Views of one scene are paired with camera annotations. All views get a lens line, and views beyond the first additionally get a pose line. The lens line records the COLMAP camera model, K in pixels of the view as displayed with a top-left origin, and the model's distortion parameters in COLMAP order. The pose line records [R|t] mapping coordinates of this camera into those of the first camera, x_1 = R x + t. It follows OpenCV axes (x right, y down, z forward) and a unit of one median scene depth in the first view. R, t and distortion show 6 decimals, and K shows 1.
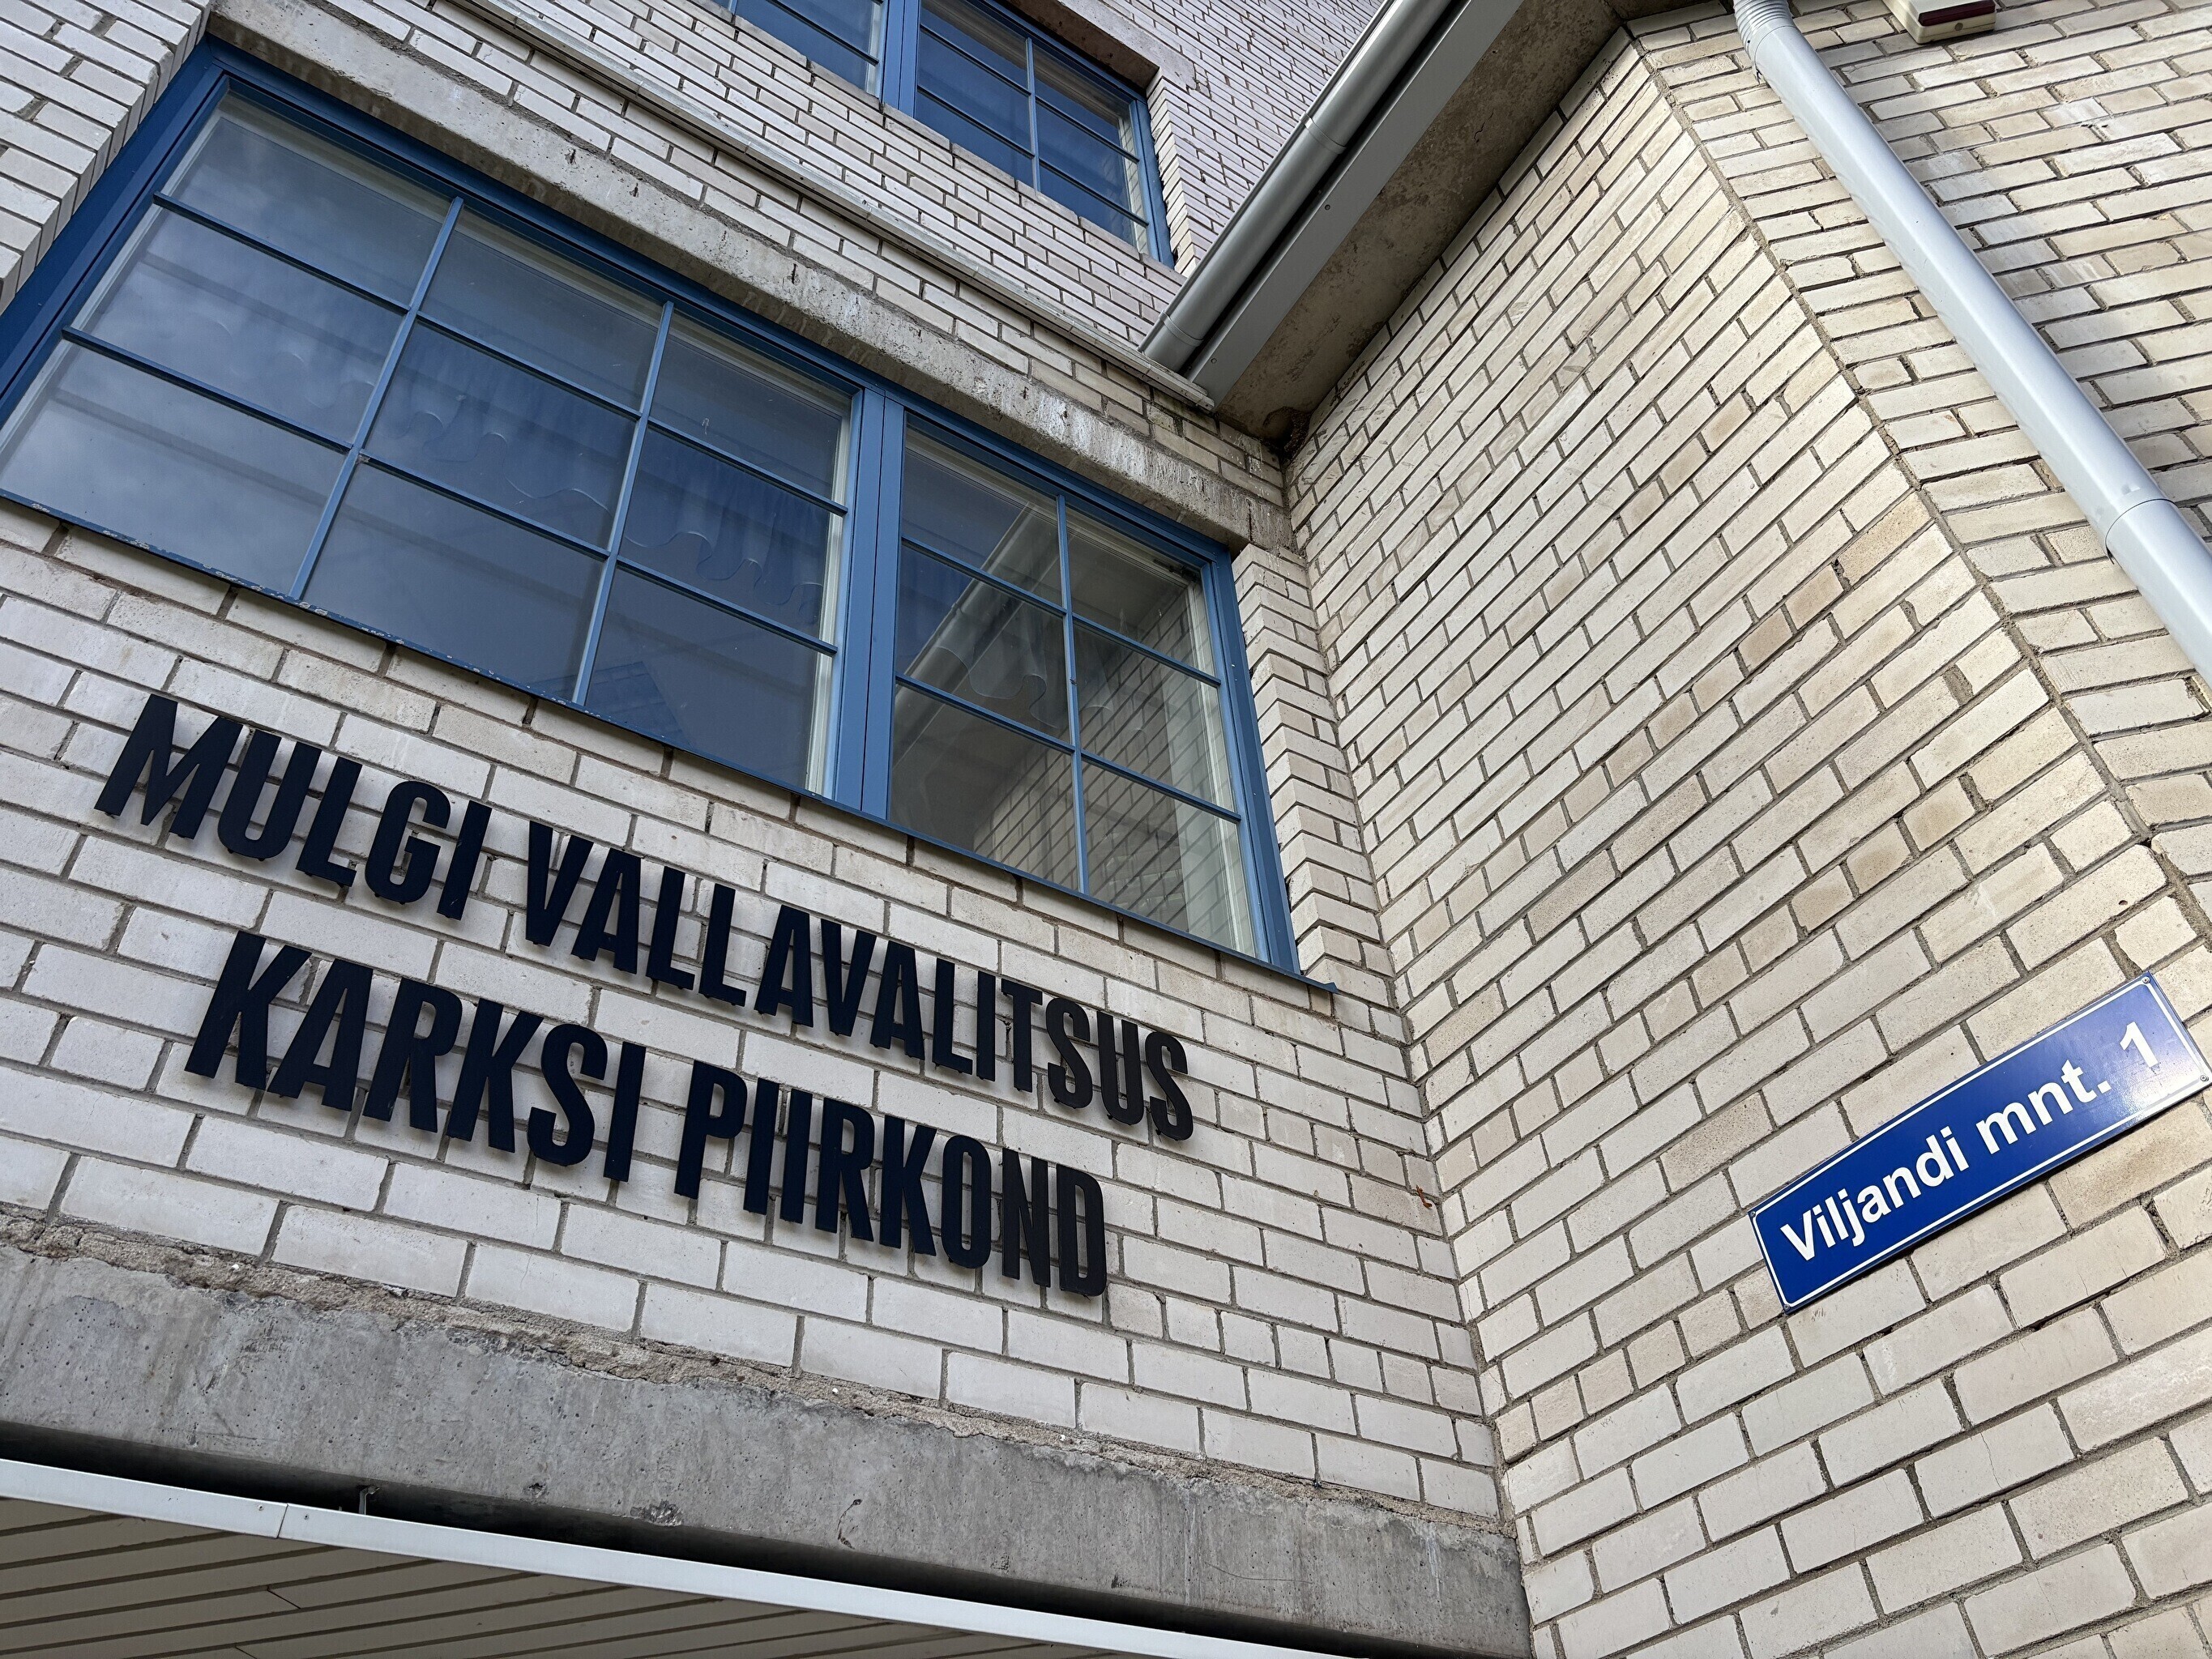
lens RADIAL K [[1675.2, 0, 1106.0], [0, 1675.2, 829.5], [0, 0, 1]] dist [0.026389, -0.002619]
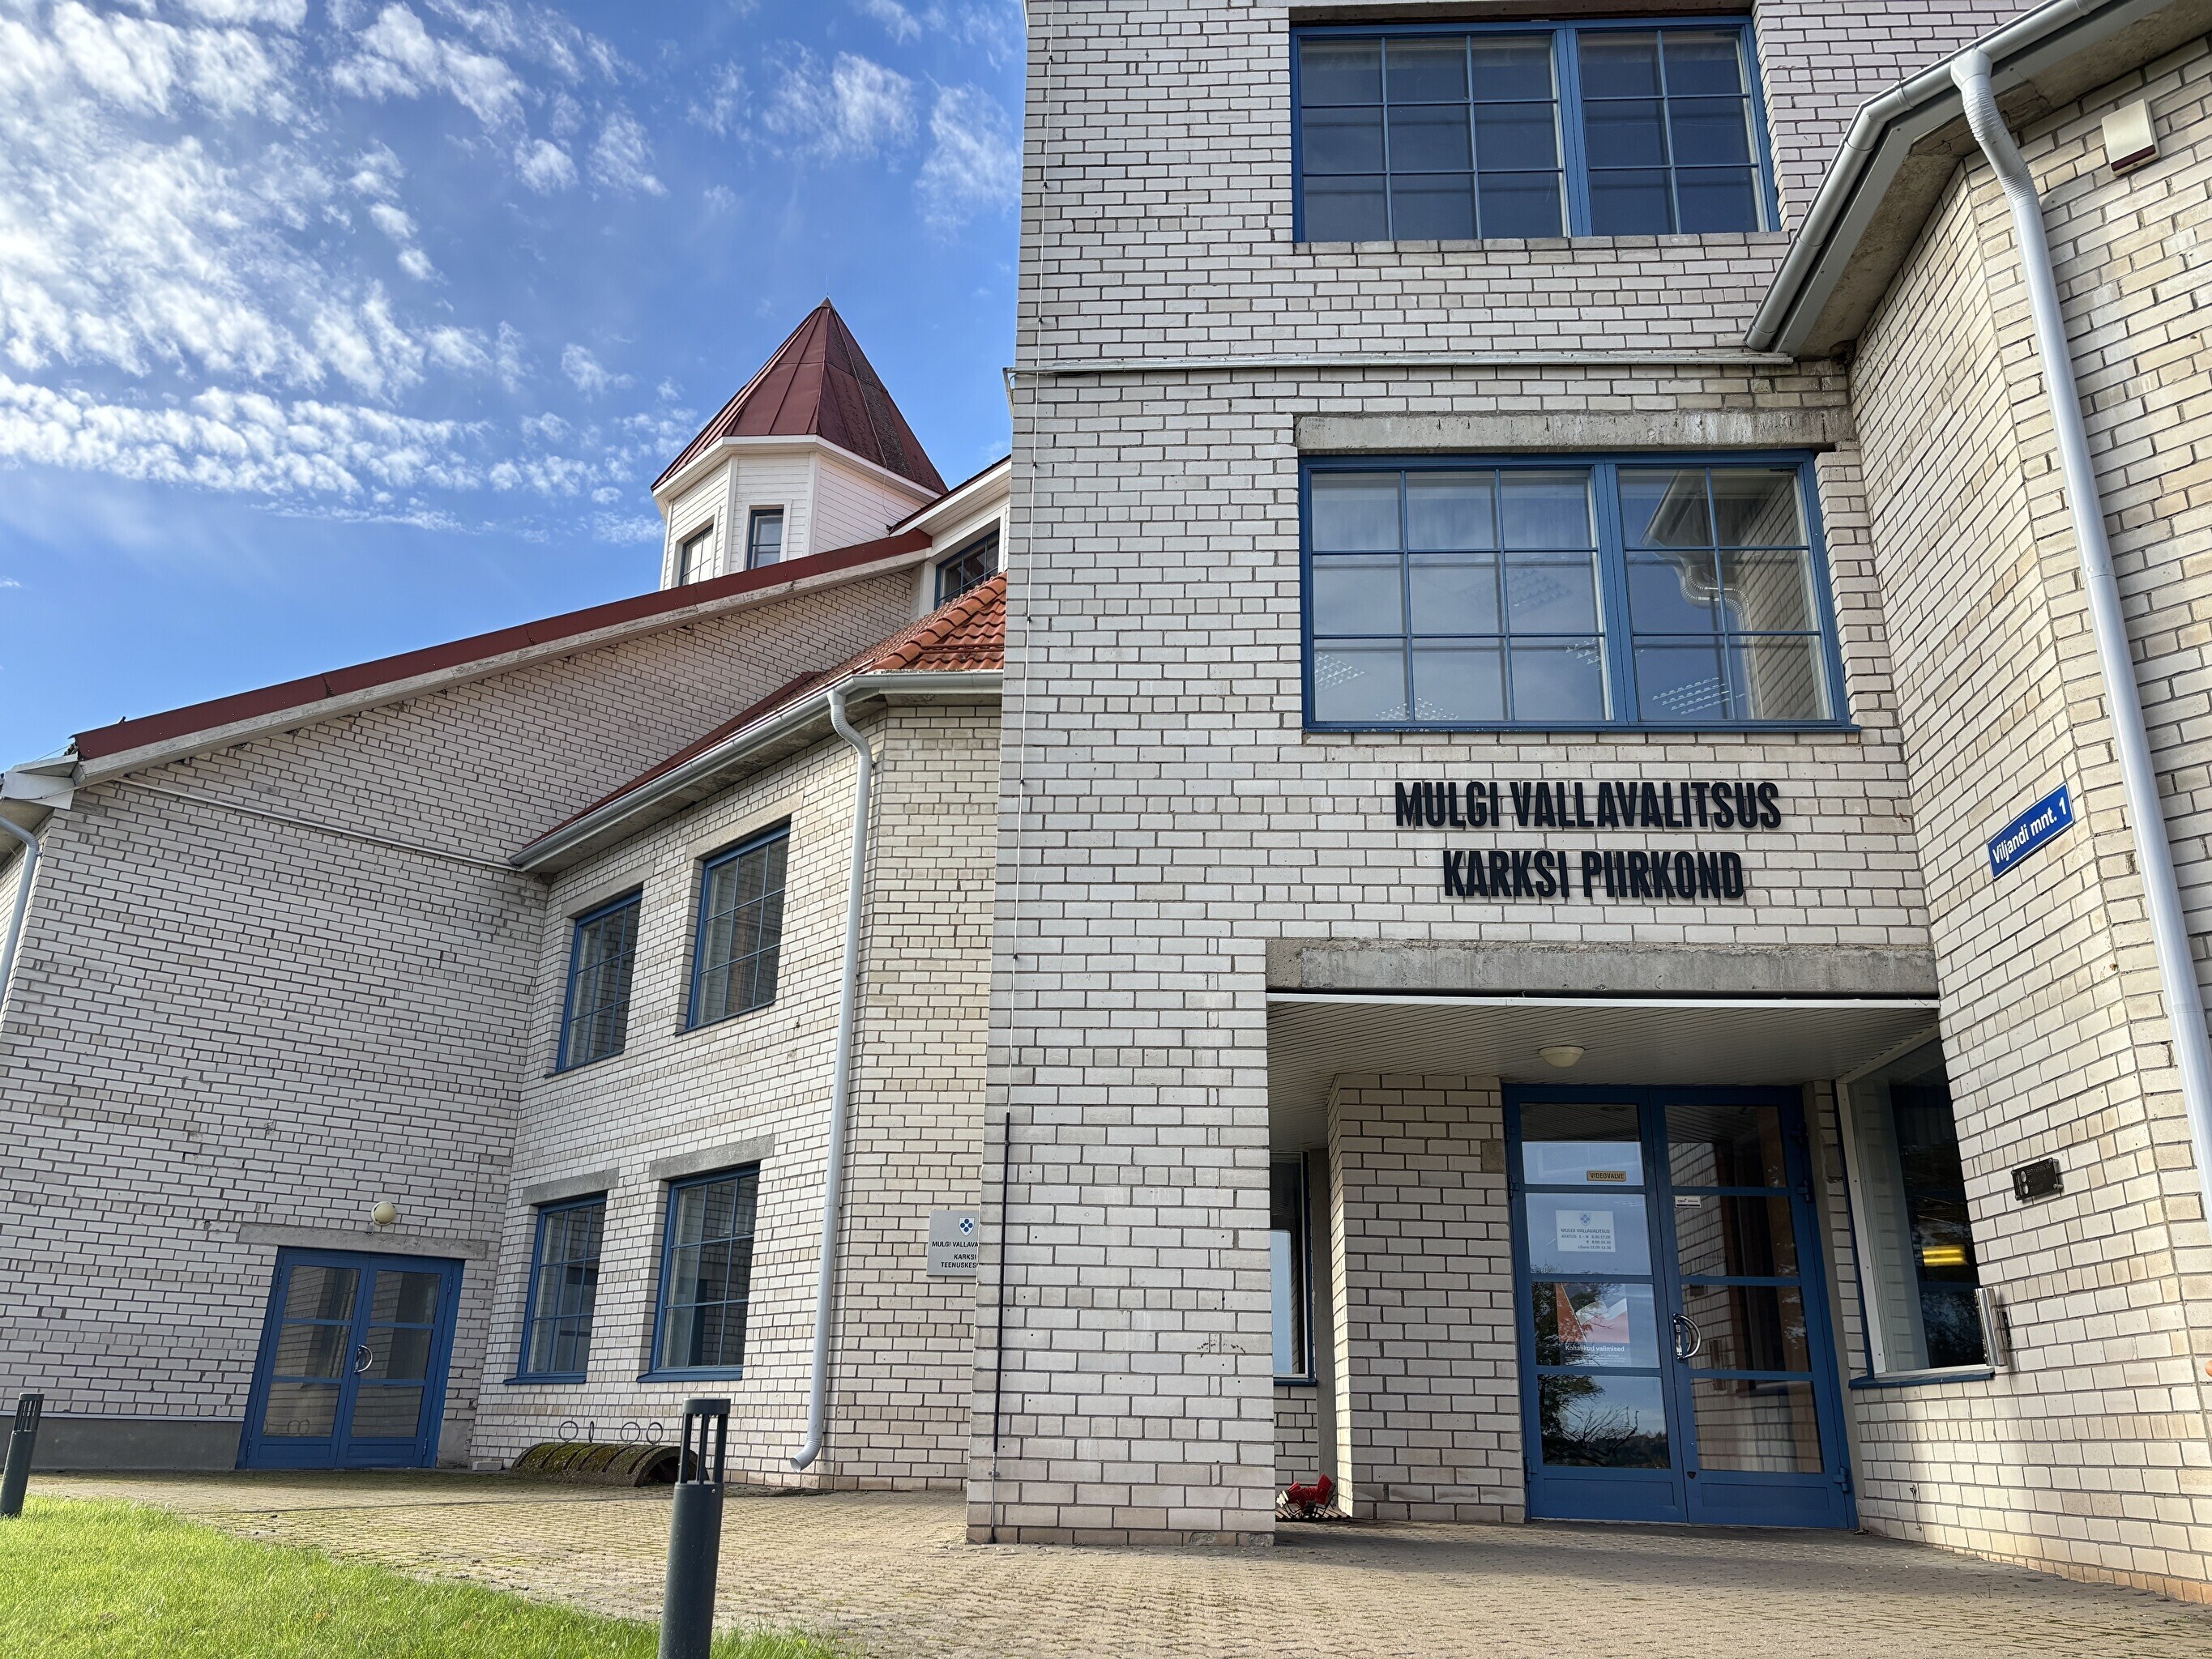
lens RADIAL K [[1675.2, 0, 1106.0], [0, 1675.2, 829.5], [0, 0, 1]] dist [0.026389, -0.002619]
pose [[0.805157, -0.128855, -0.578895, 0.828732], [0.351079, 0.890261, 0.290138, -1.078420], [0.477982, -0.436844, 0.762037, -1.728578]]
